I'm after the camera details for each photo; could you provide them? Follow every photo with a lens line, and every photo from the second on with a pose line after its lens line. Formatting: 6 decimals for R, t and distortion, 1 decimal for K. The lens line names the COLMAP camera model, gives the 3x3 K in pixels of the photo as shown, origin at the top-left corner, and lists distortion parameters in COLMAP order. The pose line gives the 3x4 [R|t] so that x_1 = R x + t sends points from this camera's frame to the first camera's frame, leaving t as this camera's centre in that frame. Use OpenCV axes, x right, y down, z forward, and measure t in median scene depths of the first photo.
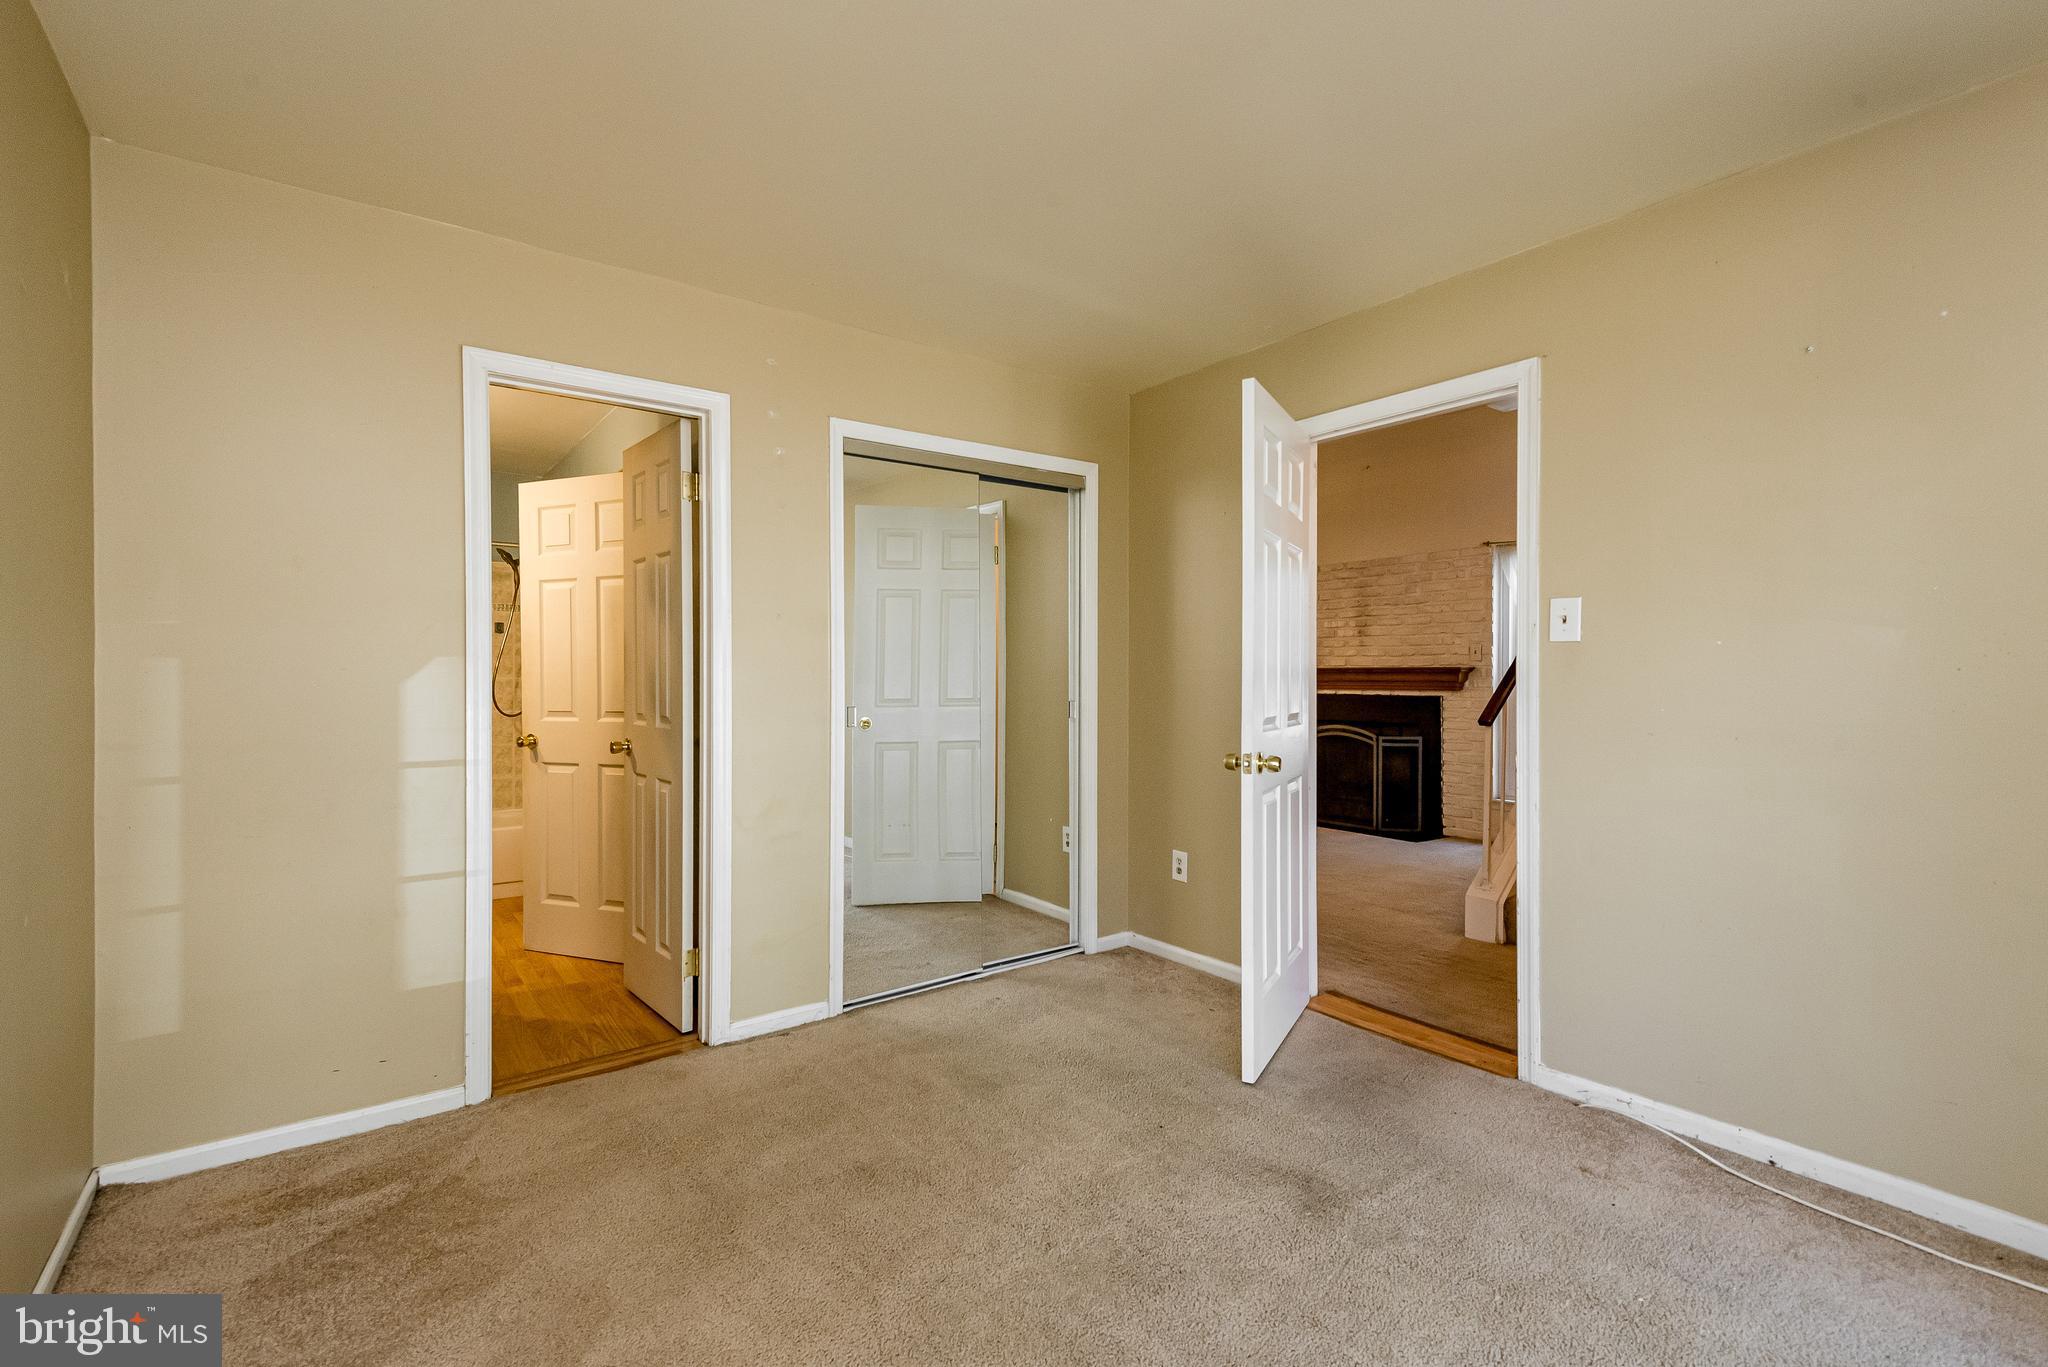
lens RADIAL K [[933.2, 0, 1016.1], [0, 933.2, 672.9], [0, 0, 1]] dist [0.012866, -0.003030]
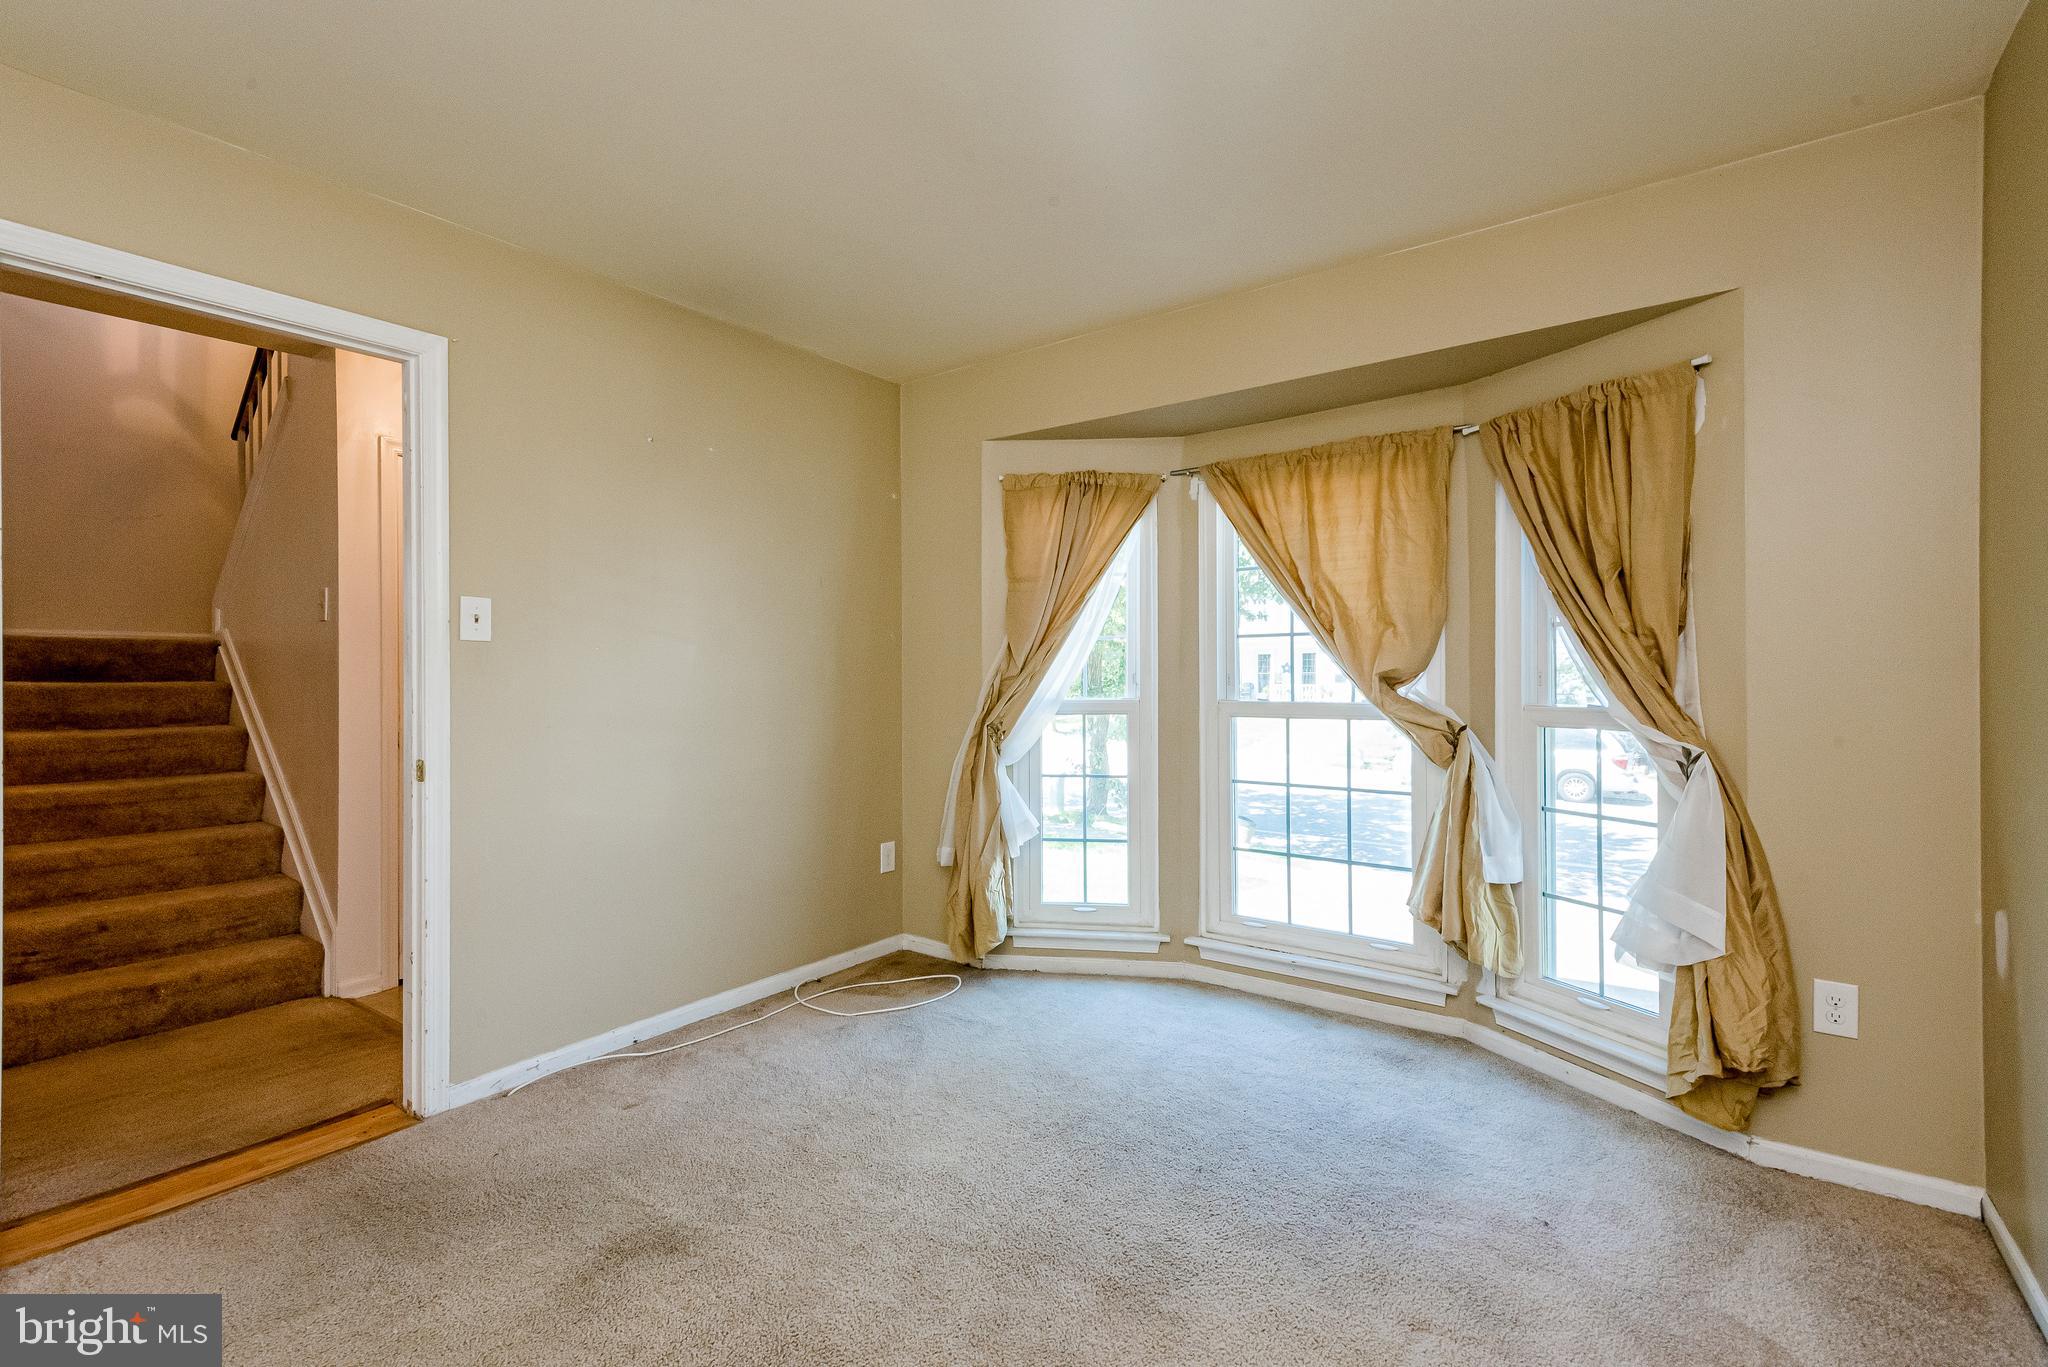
lens RADIAL K [[933.2, 0, 1025.1], [0, 933.2, 680.6], [0, 0, 1]] dist [0.012866, -0.003030]
pose [[-0.319421, -0.003773, 0.947605, -0.530168], [-0.004540, 0.999987, 0.002451, 0.003241], [-0.947602, -0.003519, -0.319434, 0.763455]]
